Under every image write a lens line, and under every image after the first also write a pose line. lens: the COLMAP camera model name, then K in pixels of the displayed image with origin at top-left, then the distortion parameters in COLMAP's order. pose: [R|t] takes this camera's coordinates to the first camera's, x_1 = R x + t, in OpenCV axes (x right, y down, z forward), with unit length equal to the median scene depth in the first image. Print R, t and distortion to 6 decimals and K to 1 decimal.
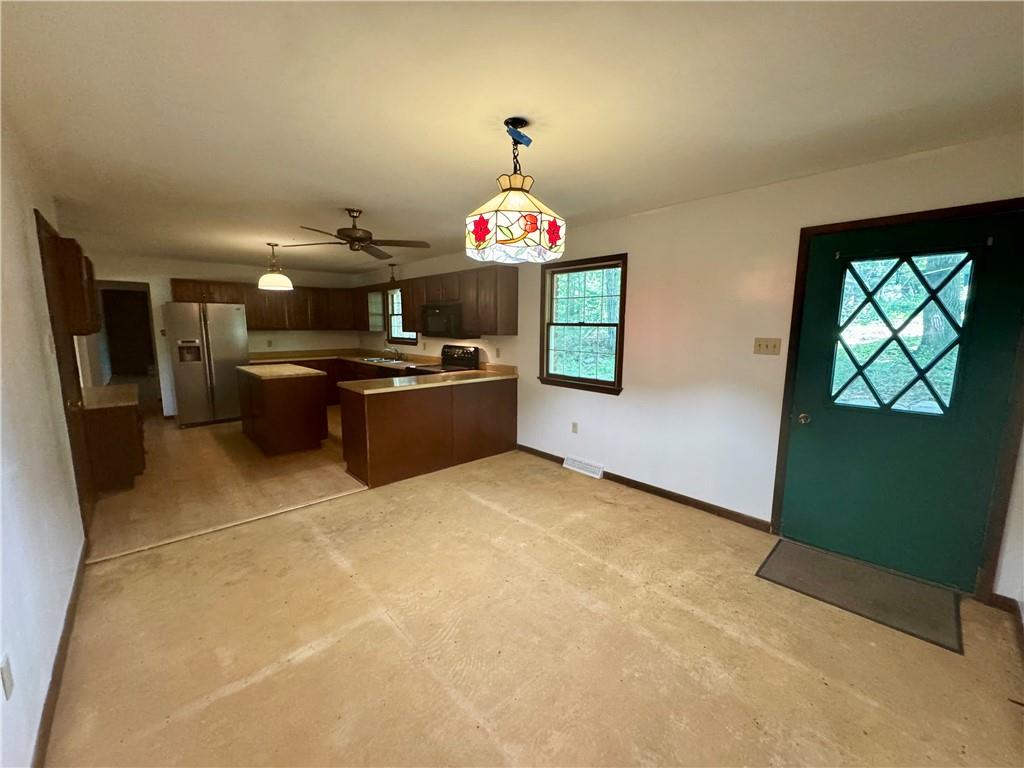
lens RADIAL K [[407.8, 0, 510.5], [0, 407.8, 382.8], [0, 0, 1]] dist [0.001353, 0.000052]
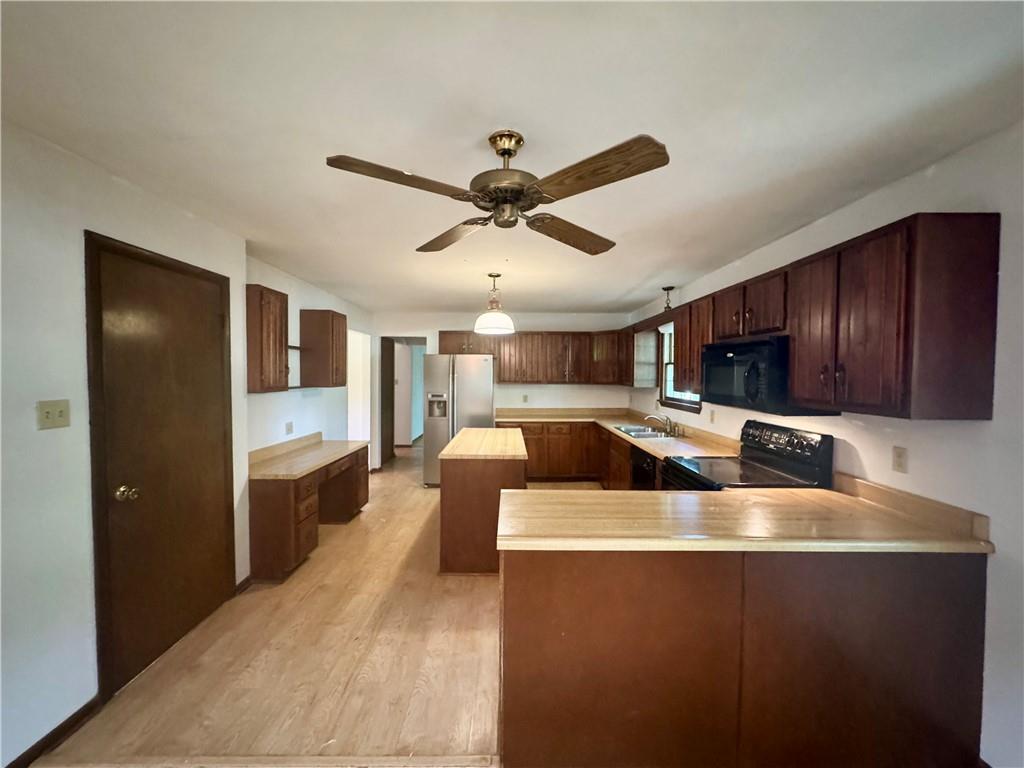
lens RADIAL K [[407.8, 0, 509.9], [0, 407.8, 383.3], [0, 0, 1]] dist [0.001353, 0.000052]
pose [[0.742024, 0.016092, -0.670180, -0.040991], [-0.095393, 0.992073, -0.081798, -0.067818], [0.663552, 0.124627, 0.737677, 0.414721]]
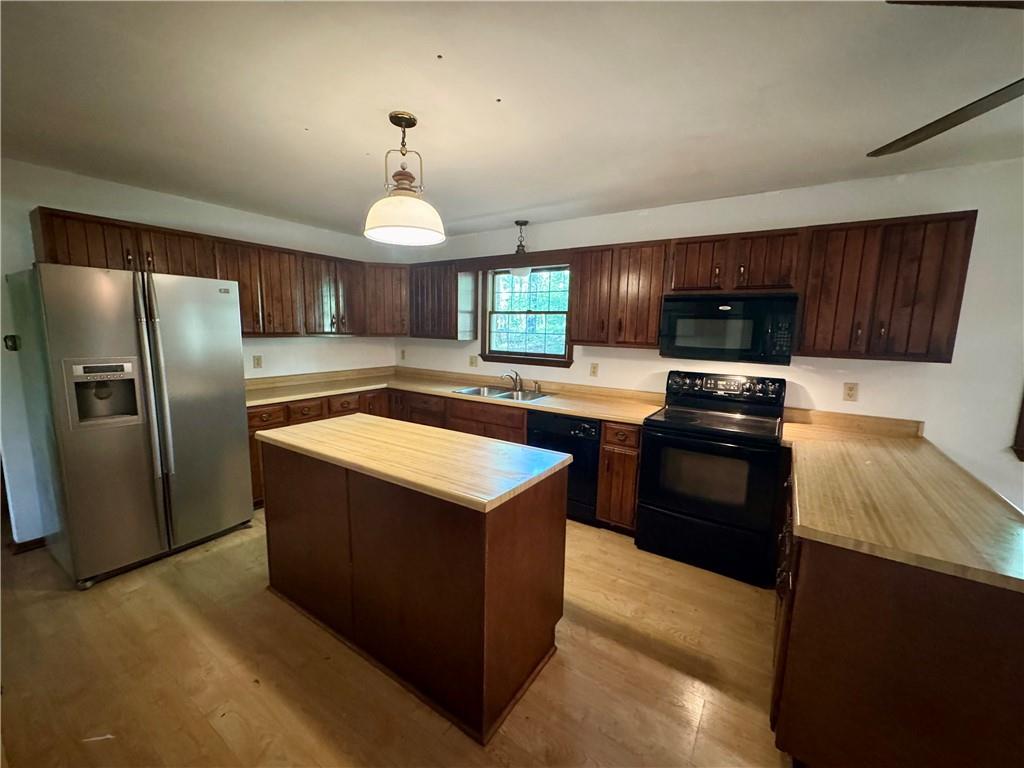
lens RADIAL K [[407.8, 0, 511.1], [0, 407.8, 383.5], [0, 0, 1]] dist [0.001353, 0.000052]
pose [[0.971651, -0.016048, 0.235875, -0.498118], [0.016371, 0.999866, 0.000590, -0.079620], [-0.235853, 0.003289, 0.971783, 0.523882]]
